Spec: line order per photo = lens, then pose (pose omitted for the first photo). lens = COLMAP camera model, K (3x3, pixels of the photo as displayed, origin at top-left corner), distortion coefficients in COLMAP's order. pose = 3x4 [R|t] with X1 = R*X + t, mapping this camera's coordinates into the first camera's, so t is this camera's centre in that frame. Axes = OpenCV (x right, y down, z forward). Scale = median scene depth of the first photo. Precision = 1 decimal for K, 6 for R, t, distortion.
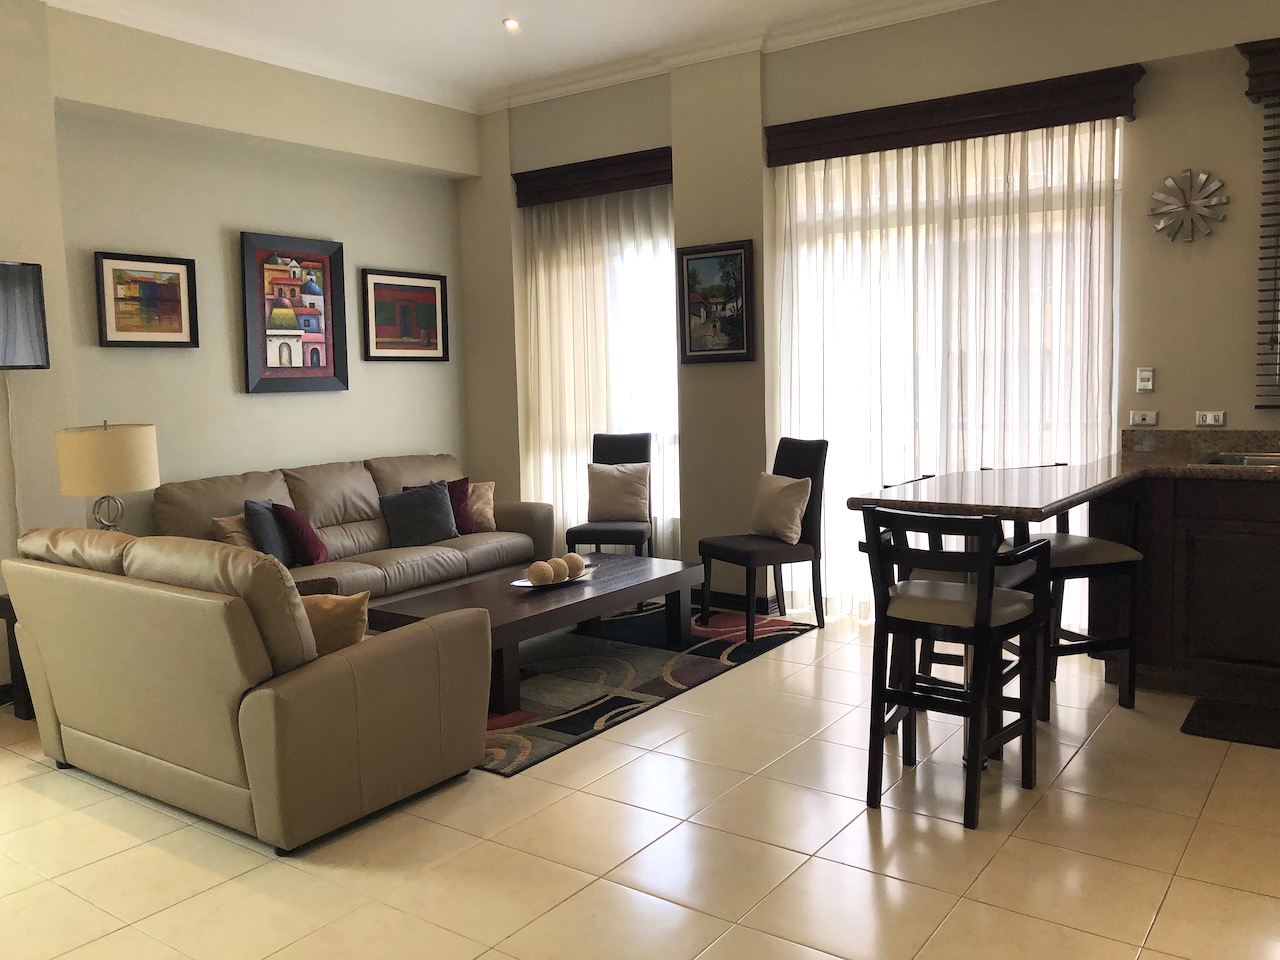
lens RADIAL K [[1047.2, 0, 635.9], [0, 1047.2, 460.8], [0, 0, 1]] dist [0.077670, -0.122407]
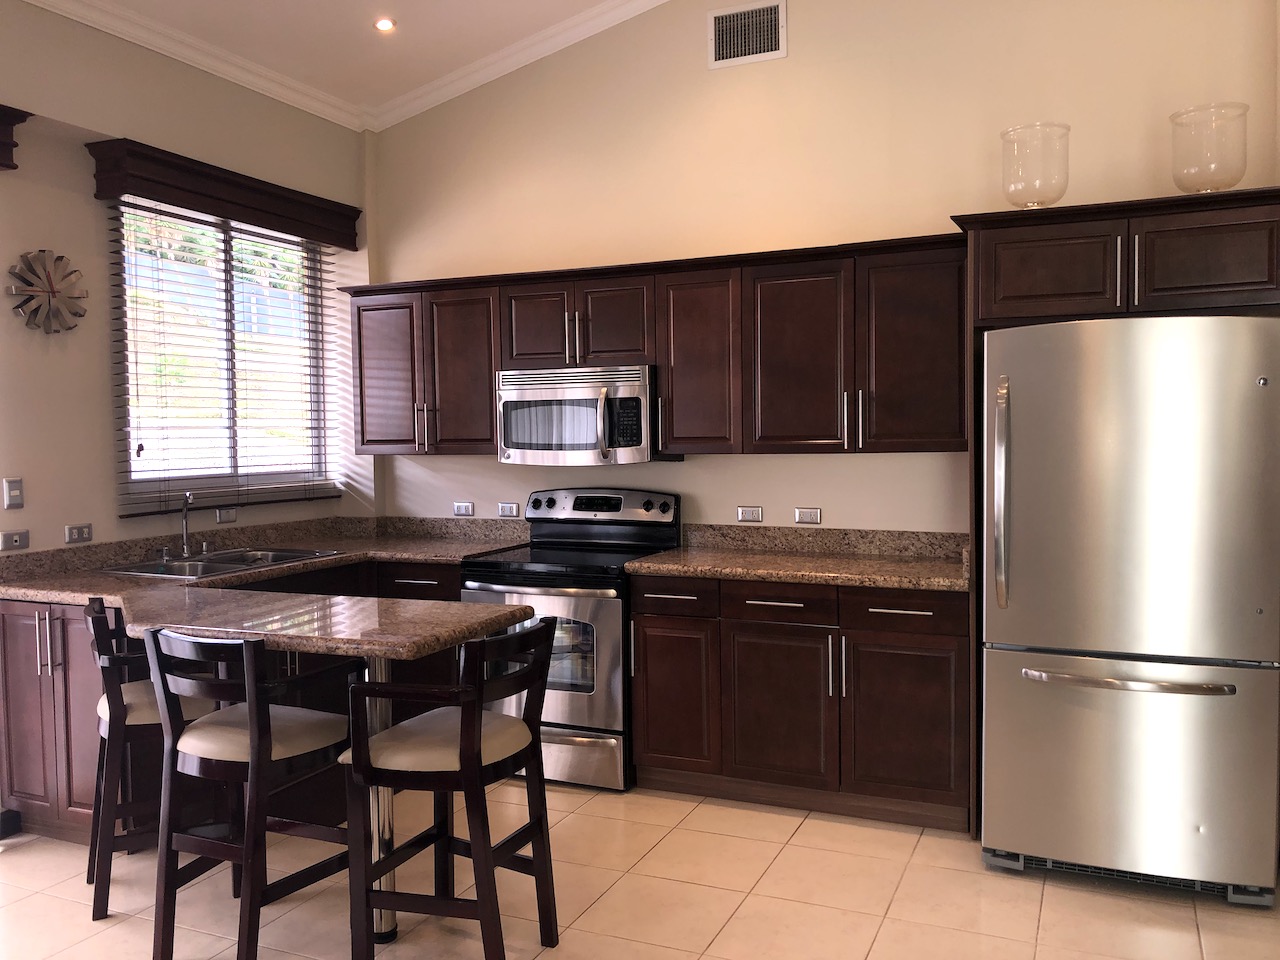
lens RADIAL K [[1047.2, 0, 635.9], [0, 1047.2, 460.8], [0, 0, 1]] dist [0.077670, -0.122407]
pose [[-0.200280, -0.015288, 0.979619, -0.419338], [0.079070, 0.996364, 0.031715, -0.090177], [-0.976543, 0.083811, -0.198343, 0.701161]]
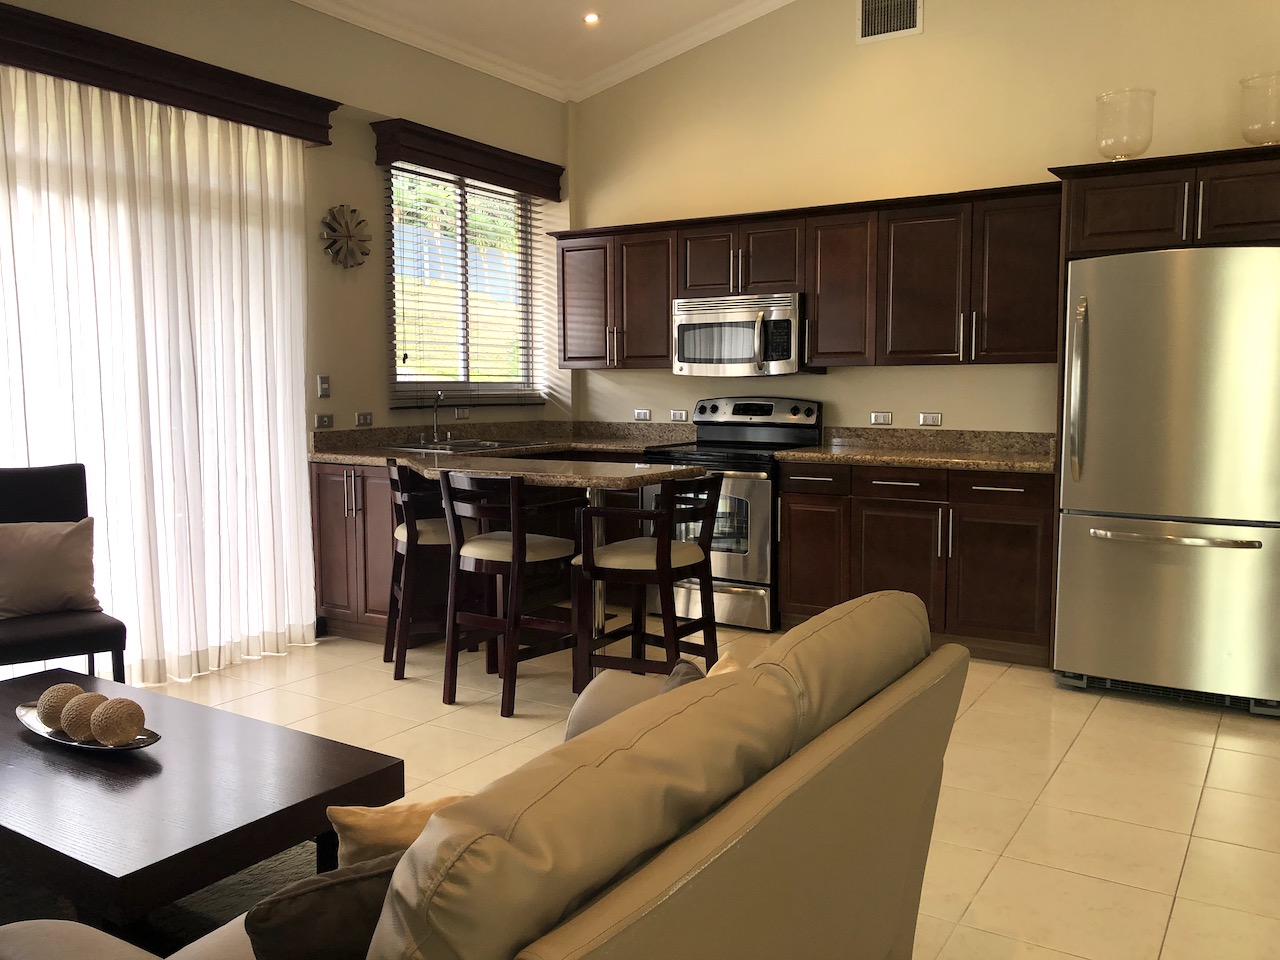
lens RADIAL K [[1047.2, 0, 635.9], [0, 1047.2, 460.8], [0, 0, 1]] dist [0.077670, -0.122407]
pose [[-0.057271, -0.066707, 0.996128, -0.653534], [0.066886, 0.995267, 0.070495, -0.054504], [-0.996116, 0.070664, -0.052538, 0.748351]]
